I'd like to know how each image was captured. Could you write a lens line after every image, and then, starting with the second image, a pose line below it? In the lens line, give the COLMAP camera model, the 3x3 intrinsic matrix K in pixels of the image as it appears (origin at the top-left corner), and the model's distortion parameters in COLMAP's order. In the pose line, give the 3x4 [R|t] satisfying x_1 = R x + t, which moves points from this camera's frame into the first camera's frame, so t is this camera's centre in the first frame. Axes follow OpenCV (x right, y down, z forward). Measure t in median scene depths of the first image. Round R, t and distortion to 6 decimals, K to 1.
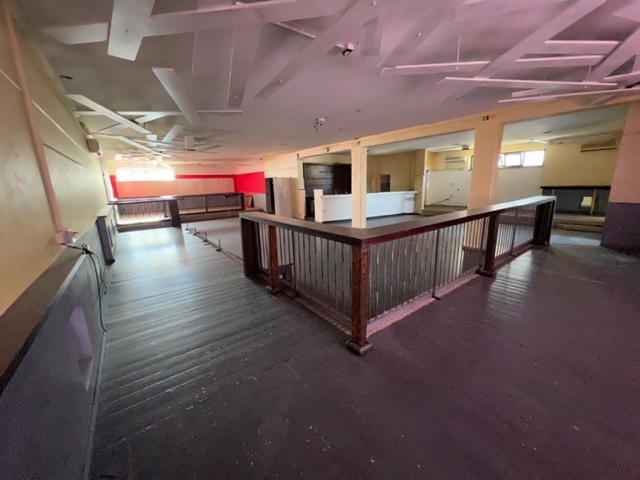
lens RADIAL K [[254.8, 0, 320.0], [0, 254.8, 240.0], [0, 0, 1]] dist [-0.002127, -0.000144]
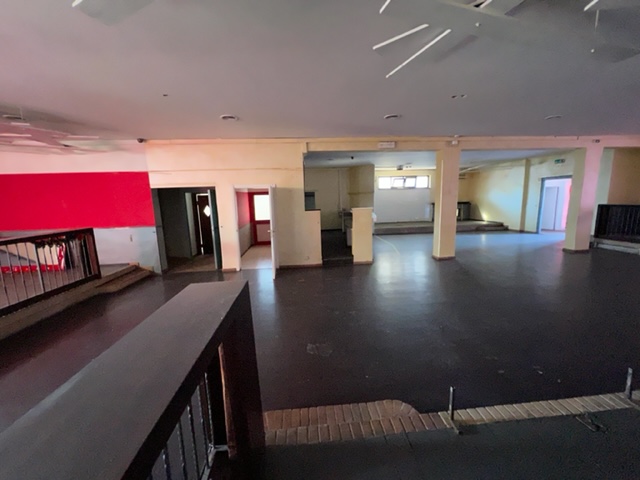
lens RADIAL K [[254.8, 0, 320.0], [0, 254.8, 240.0], [0, 0, 1]] dist [-0.002127, -0.000144]
pose [[0.524501, -0.123707, 0.842375, -0.538984], [0.199233, 0.979751, 0.019830, -0.152786], [-0.827771, 0.157428, 0.538527, 0.739389]]
